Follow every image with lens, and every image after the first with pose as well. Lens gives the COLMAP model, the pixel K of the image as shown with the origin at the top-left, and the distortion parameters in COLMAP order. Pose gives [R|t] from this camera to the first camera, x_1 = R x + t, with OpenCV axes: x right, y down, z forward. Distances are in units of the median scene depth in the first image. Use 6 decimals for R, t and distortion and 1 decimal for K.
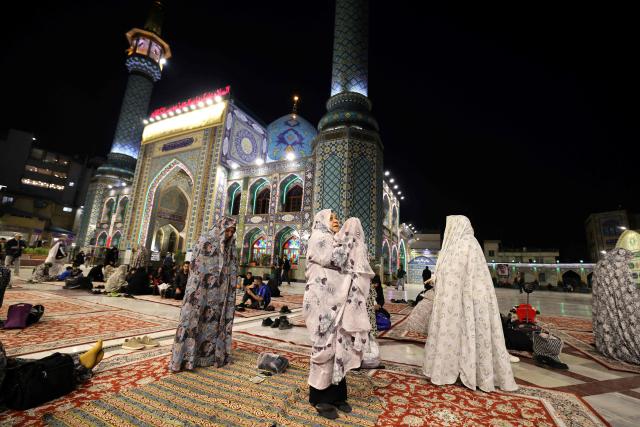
lens RADIAL K [[276.9, 0, 320.0], [0, 276.9, 213.5], [0, 0, 1]] dist [-0.024235, 0.000137]
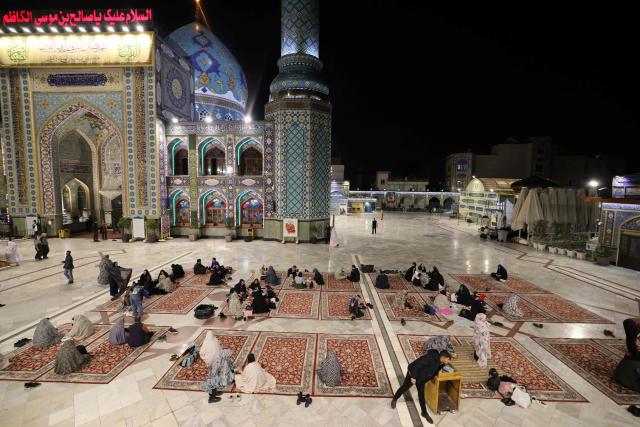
lens RADIAL K [[294.7, 0, 319.7], [0, 294.7, 209.4], [0, 0, 1]] dist [-0.033885, 0.016805]
pose [[0.914559, -0.075578, 0.397329, -0.272015], [-0.047769, 0.955326, 0.291670, -0.189793], [-0.401622, -0.285729, 0.870091, -0.088128]]
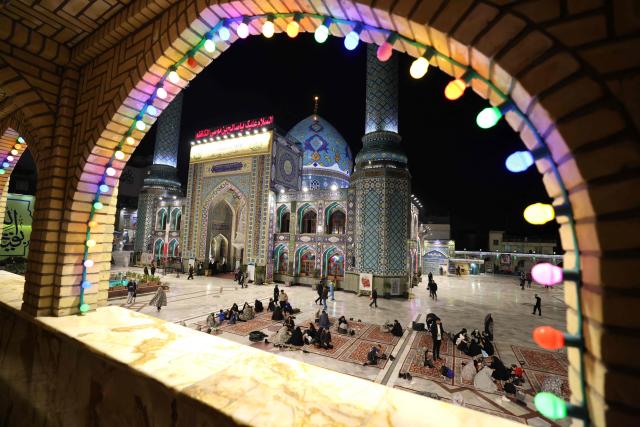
lens RADIAL K [[281.9, 0, 320.0], [0, 281.9, 213.5], [0, 0, 1]] dist [-0.024911, 0.000268]
pose [[0.999859, -0.016503, -0.002954, -0.145228], [0.016735, 0.992966, 0.117208, -0.209781], [0.000999, -0.117241, 0.993103, -0.194094]]
